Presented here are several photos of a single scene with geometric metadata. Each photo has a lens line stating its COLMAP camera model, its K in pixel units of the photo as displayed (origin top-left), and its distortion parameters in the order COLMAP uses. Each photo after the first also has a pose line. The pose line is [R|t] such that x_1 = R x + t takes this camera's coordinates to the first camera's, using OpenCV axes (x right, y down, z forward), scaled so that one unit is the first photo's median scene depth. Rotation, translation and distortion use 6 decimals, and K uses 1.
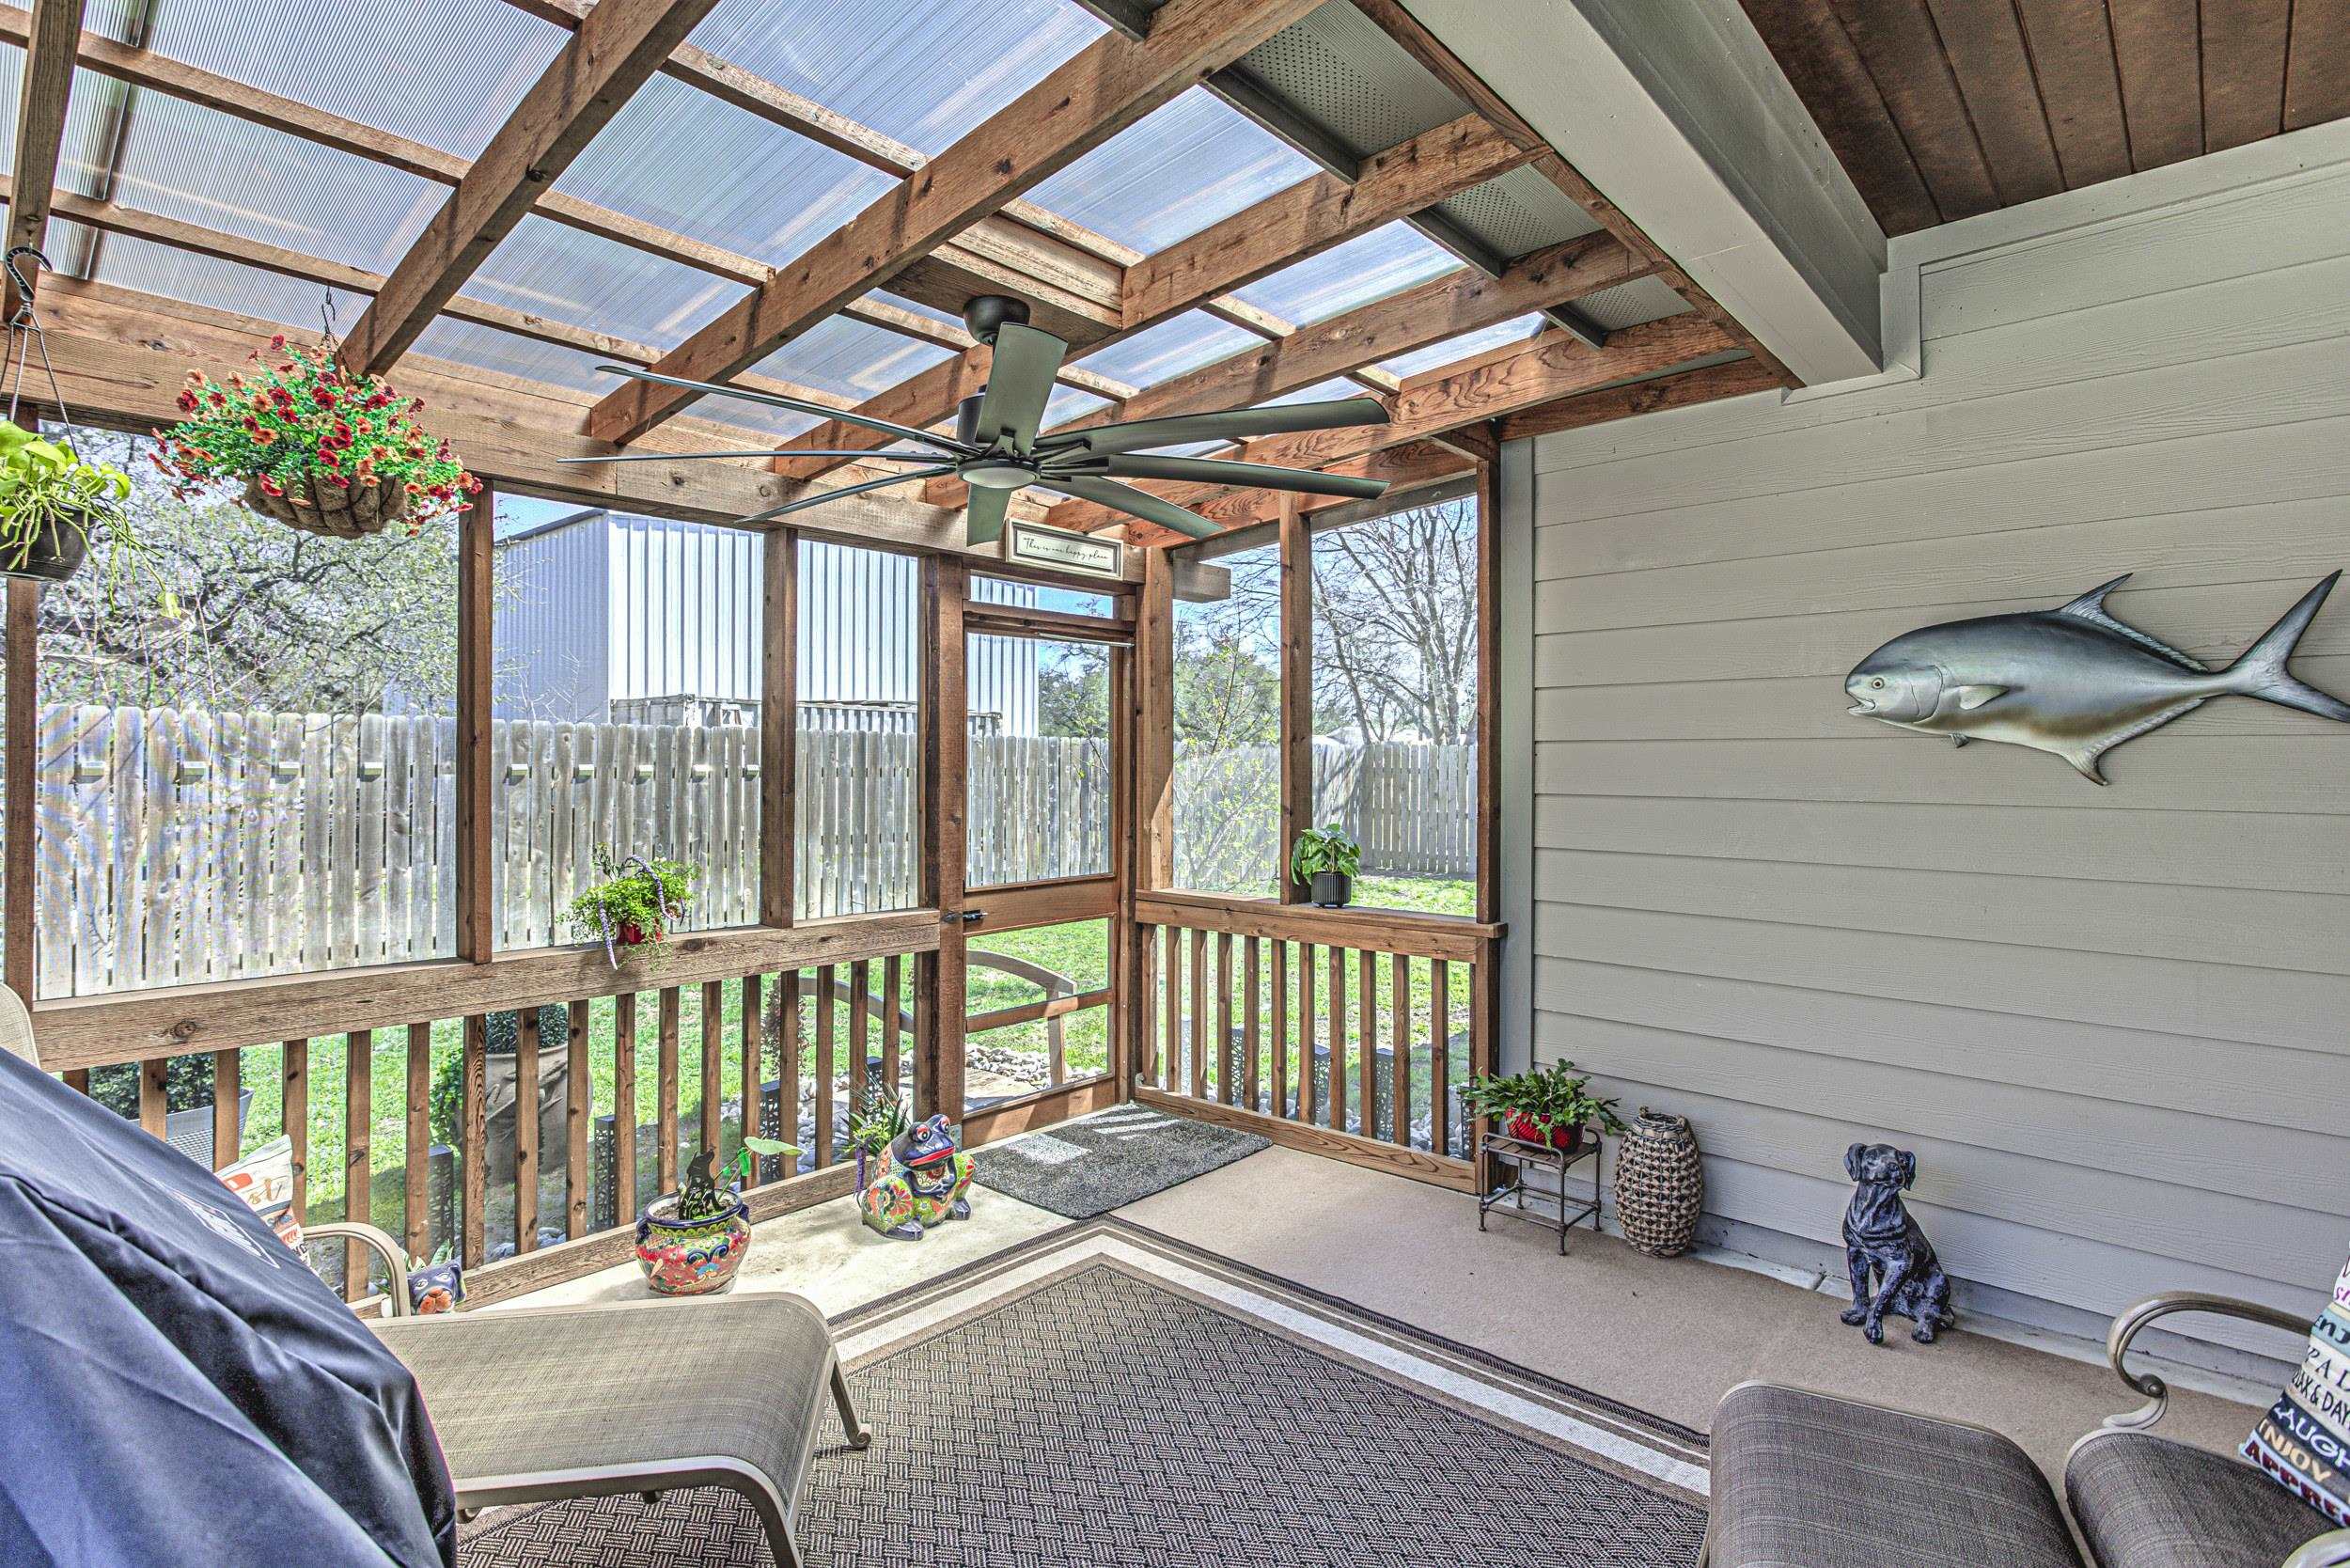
lens RADIAL K [[1157.0, 0, 1152.9], [0, 1157.0, 759.6], [0, 0, 1]] dist [-0.001526, -0.000148]
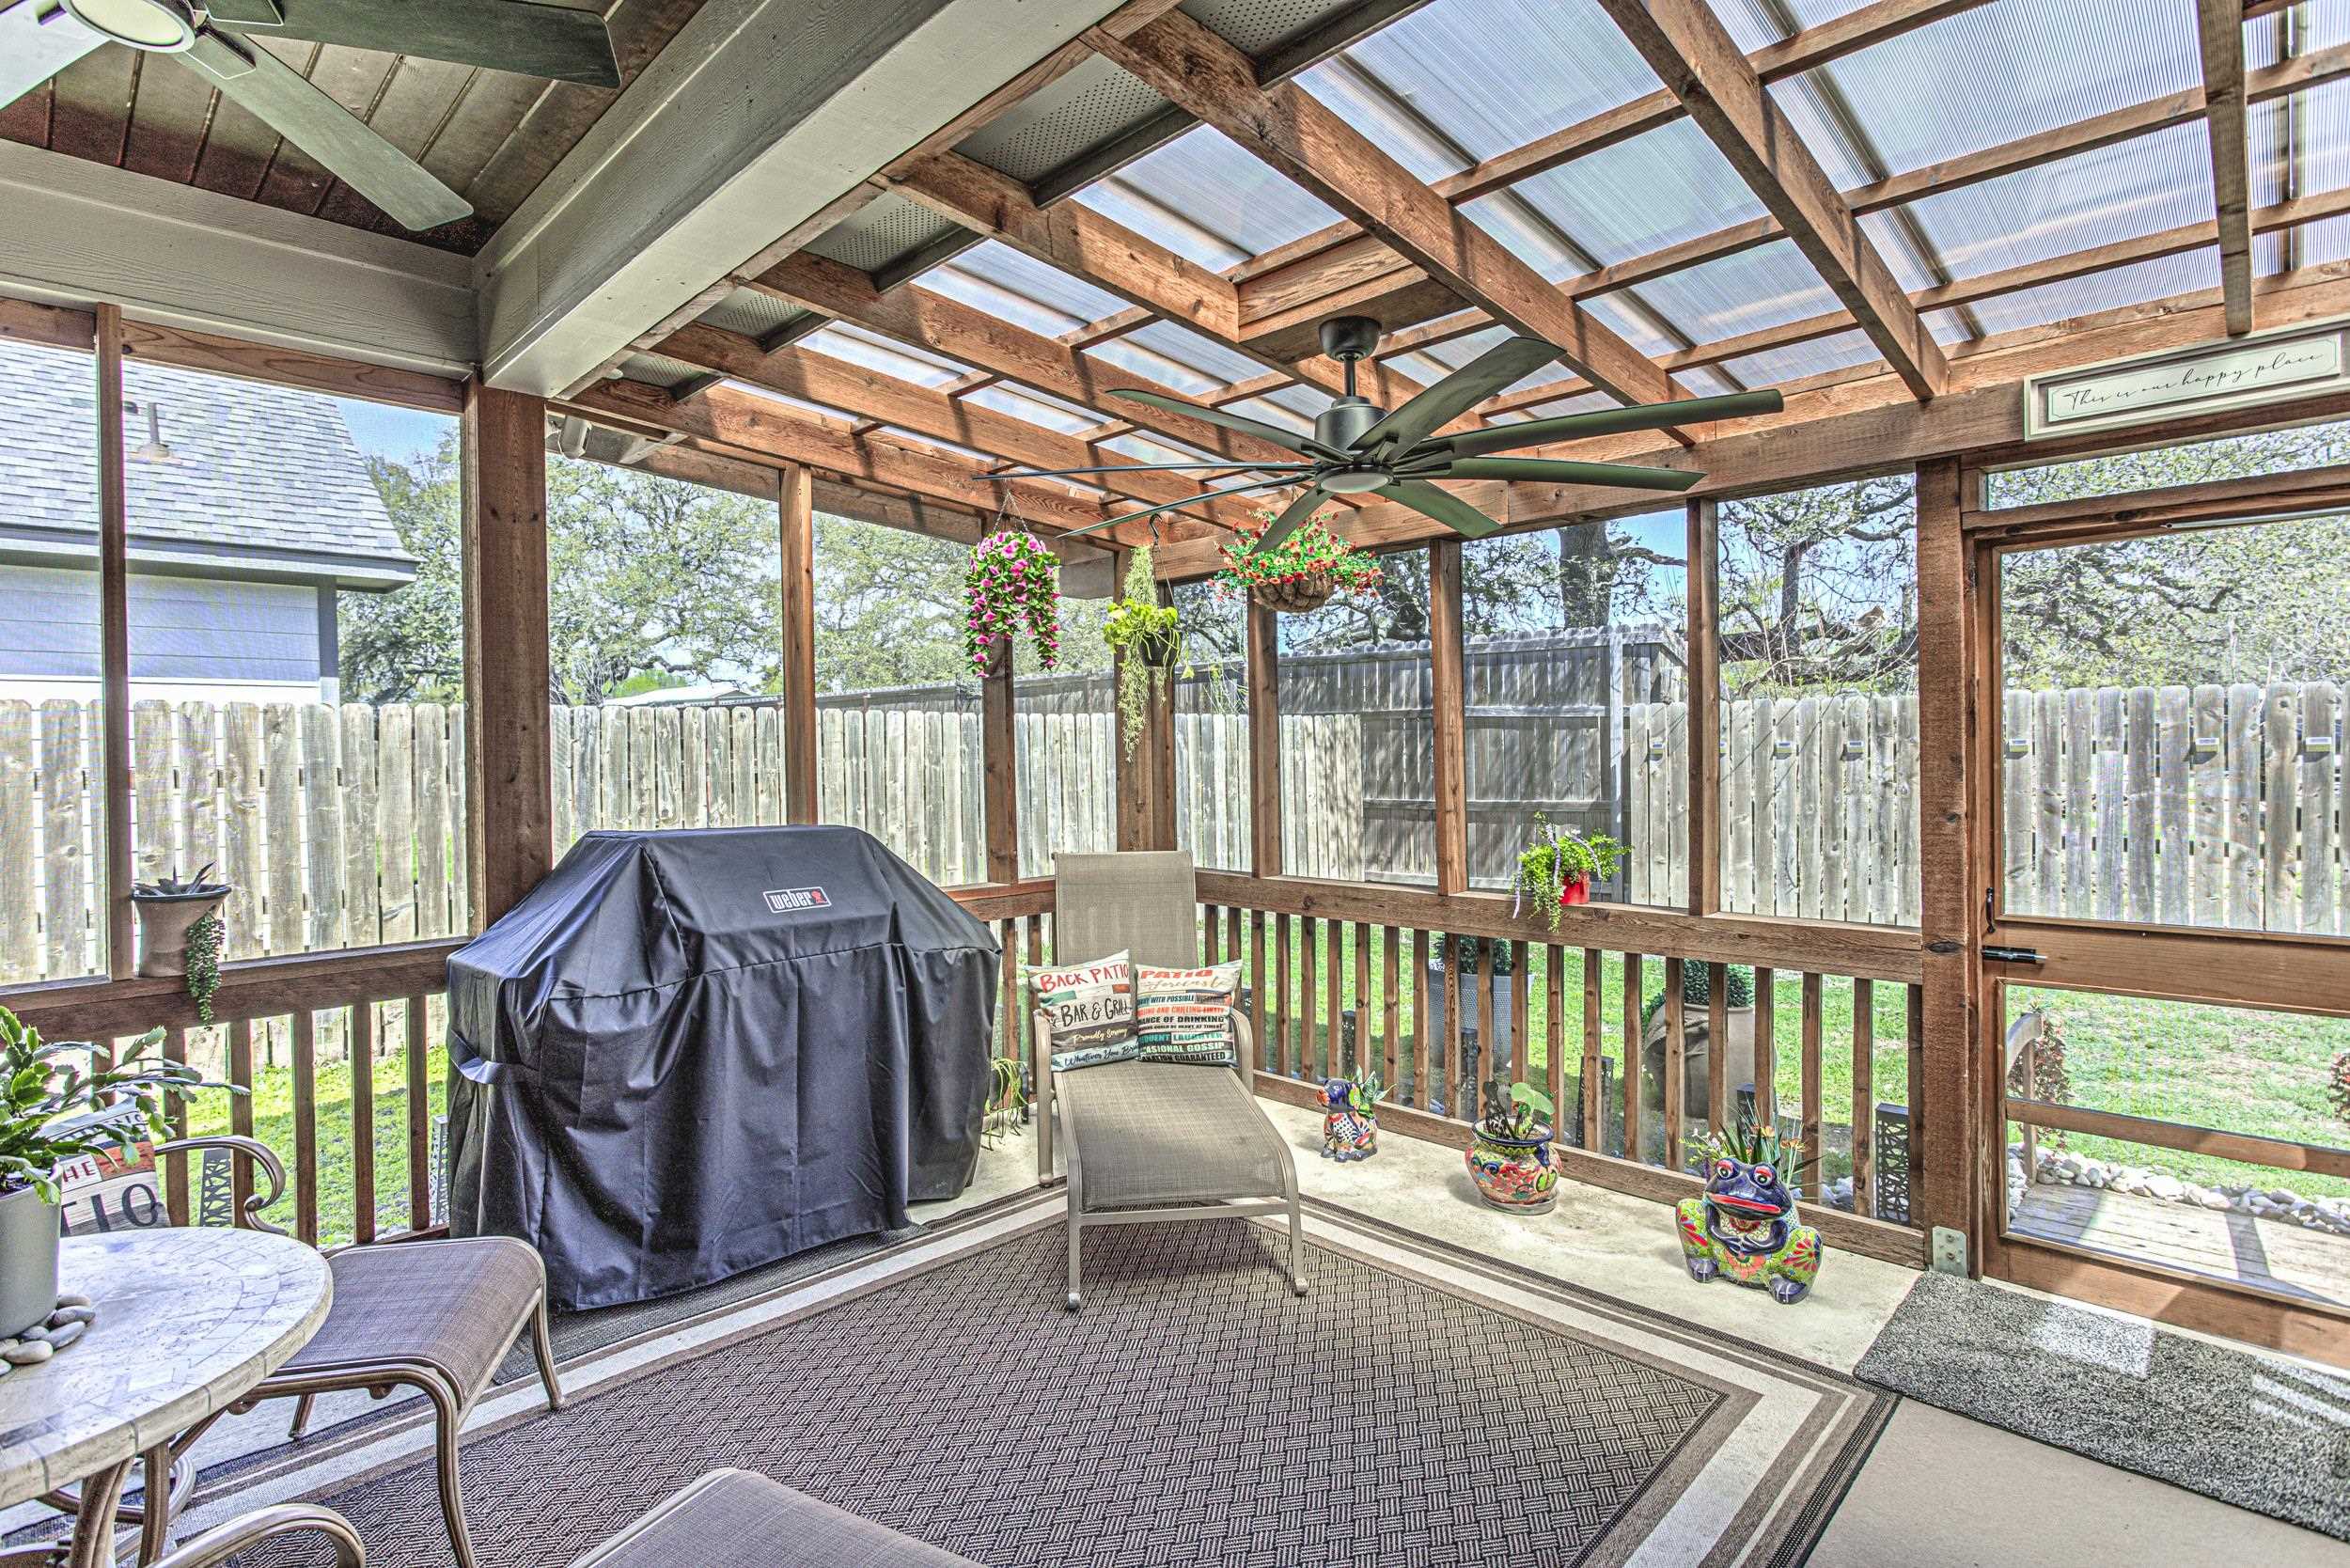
lens RADIAL K [[1157.0, 0, 1152.9], [0, 1157.0, 759.6], [0, 0, 1]] dist [-0.001526, -0.000148]
pose [[-0.036307, 0.005785, -0.999324, 0.388873], [0.016310, 0.999853, 0.005196, 0.002838], [0.999208, -0.016110, -0.036396, 0.348477]]
